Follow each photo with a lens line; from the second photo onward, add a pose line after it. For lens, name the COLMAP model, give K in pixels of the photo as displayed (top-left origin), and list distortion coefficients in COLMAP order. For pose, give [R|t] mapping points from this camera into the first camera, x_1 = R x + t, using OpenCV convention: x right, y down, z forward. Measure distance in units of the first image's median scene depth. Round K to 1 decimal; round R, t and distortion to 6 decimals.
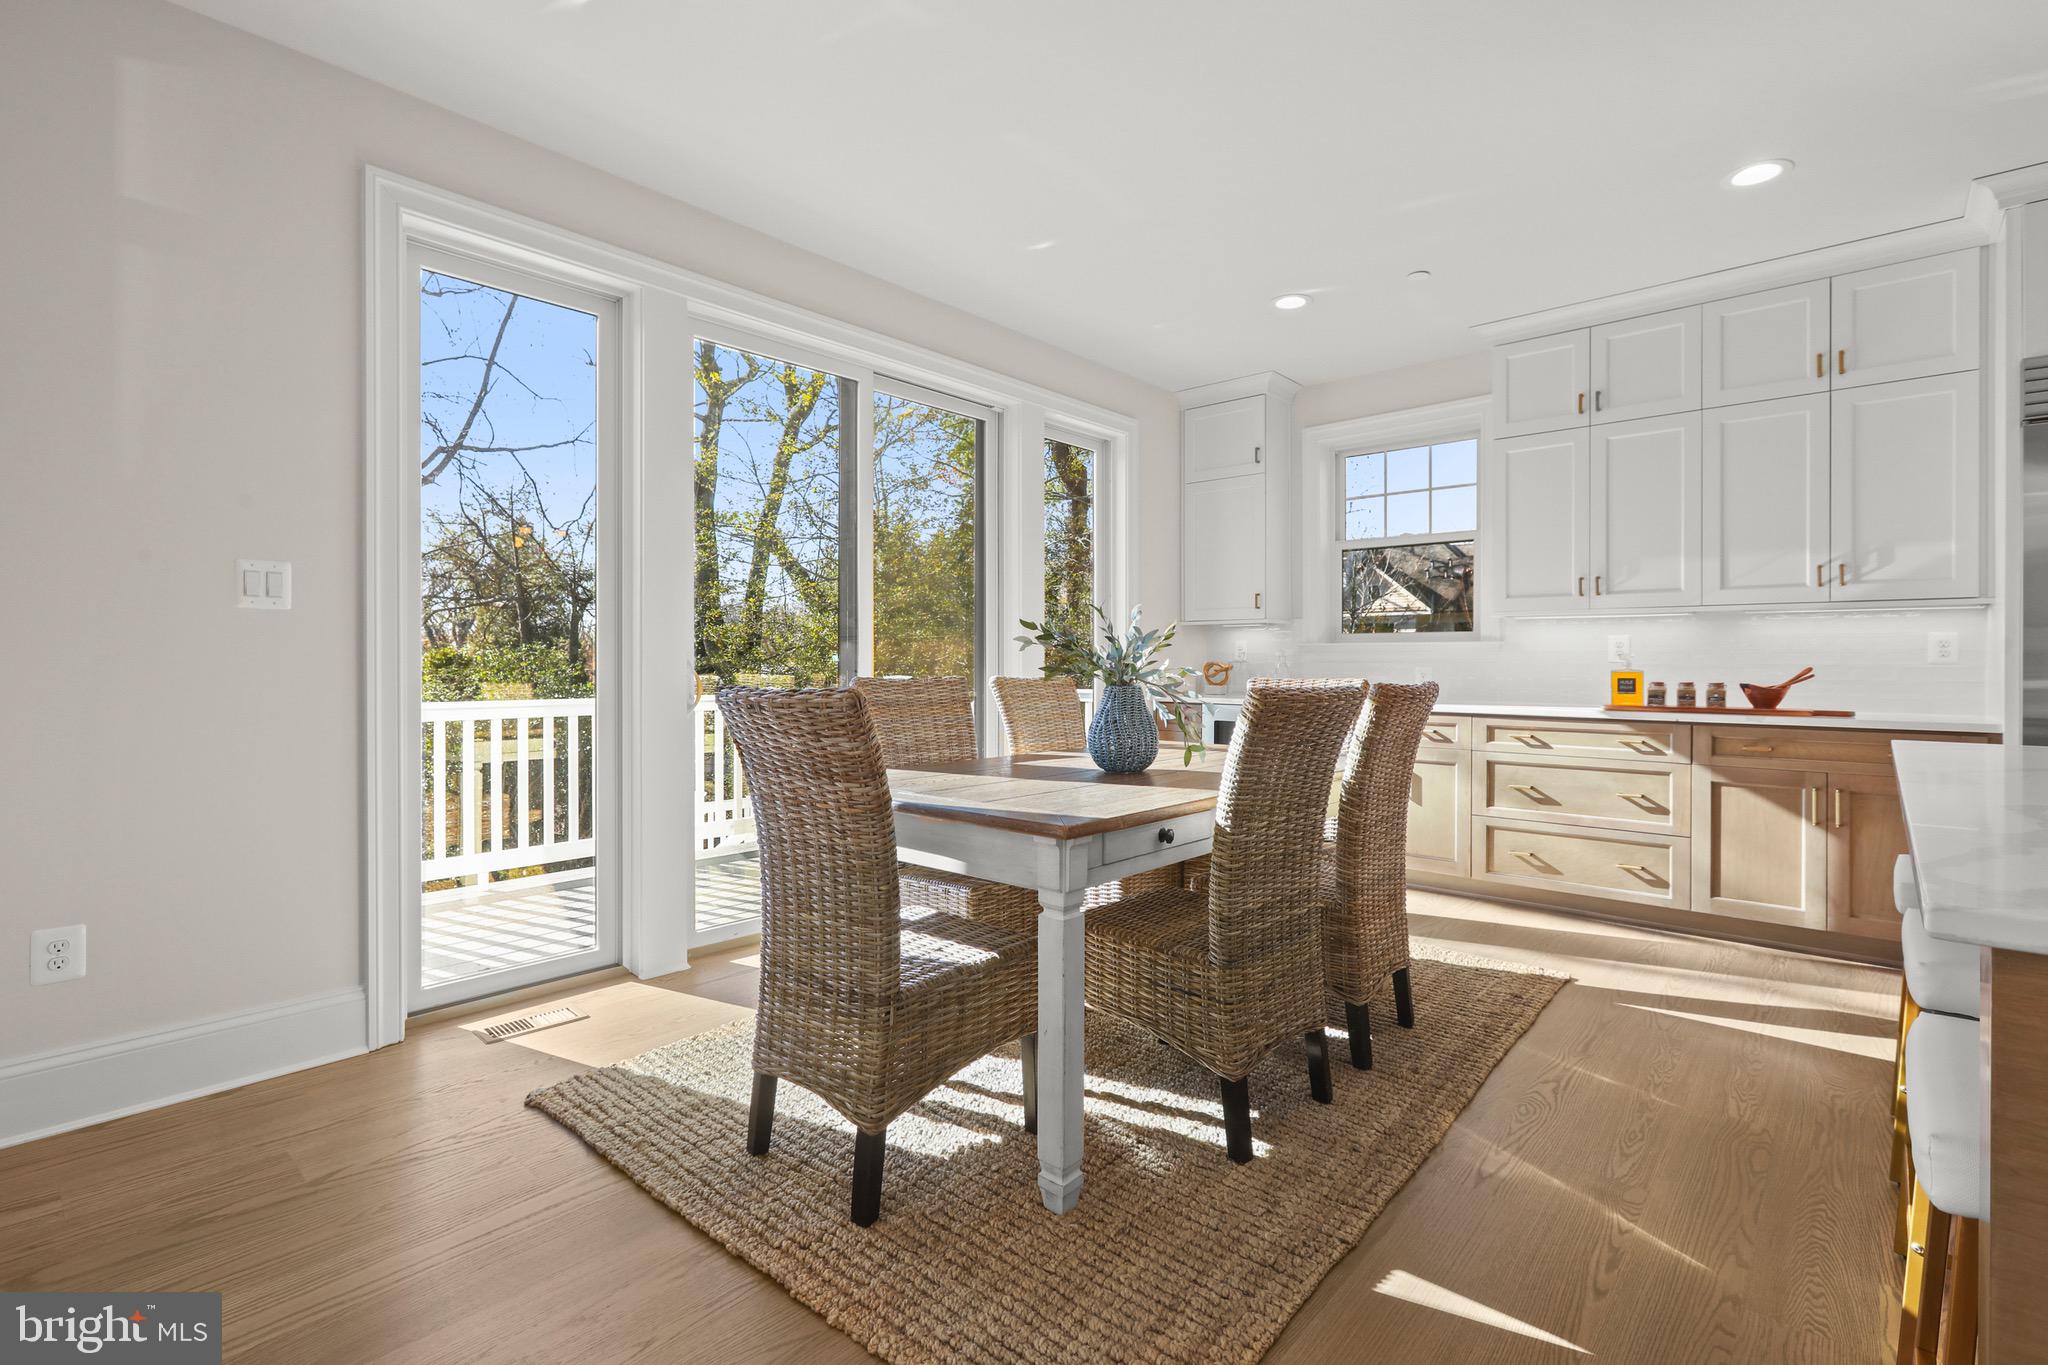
lens RADIAL K [[949.0, 0, 1035.4], [0, 949.0, 665.2], [0, 0, 1]] dist [-0.005081, 0.000129]
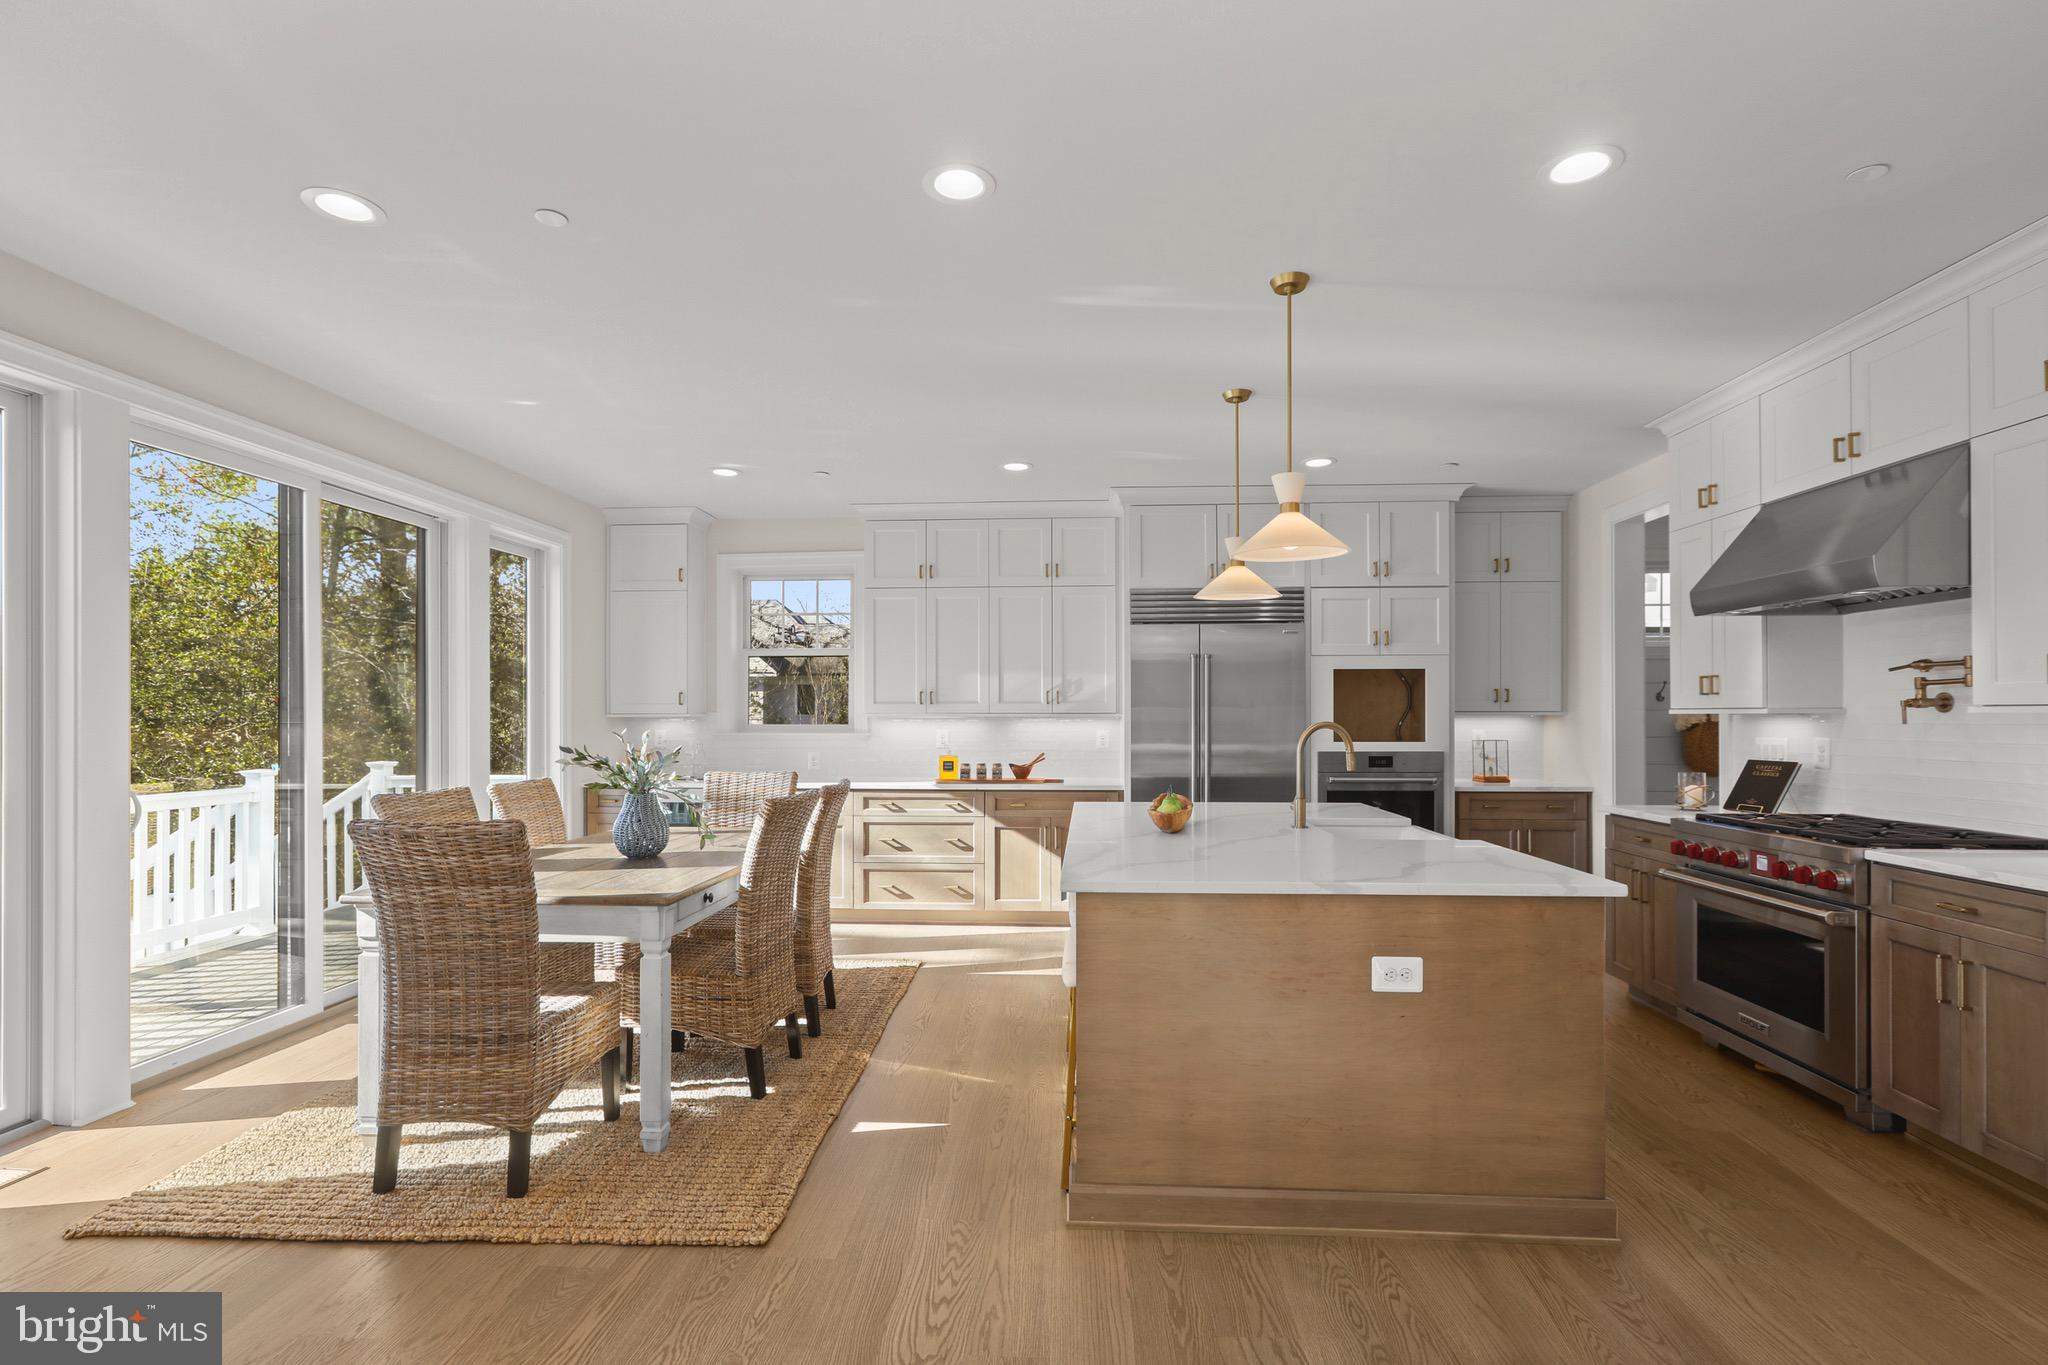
lens RADIAL K [[938.8, 0, 1024.6], [0, 938.8, 690.3], [0, 0, 1]] dist [0.001733, 0.001409]
pose [[0.791617, 0.013121, 0.610876, -0.251956], [0.007311, 0.999494, -0.030942, -0.067551], [-0.610973, 0.028960, 0.791121, -0.336798]]
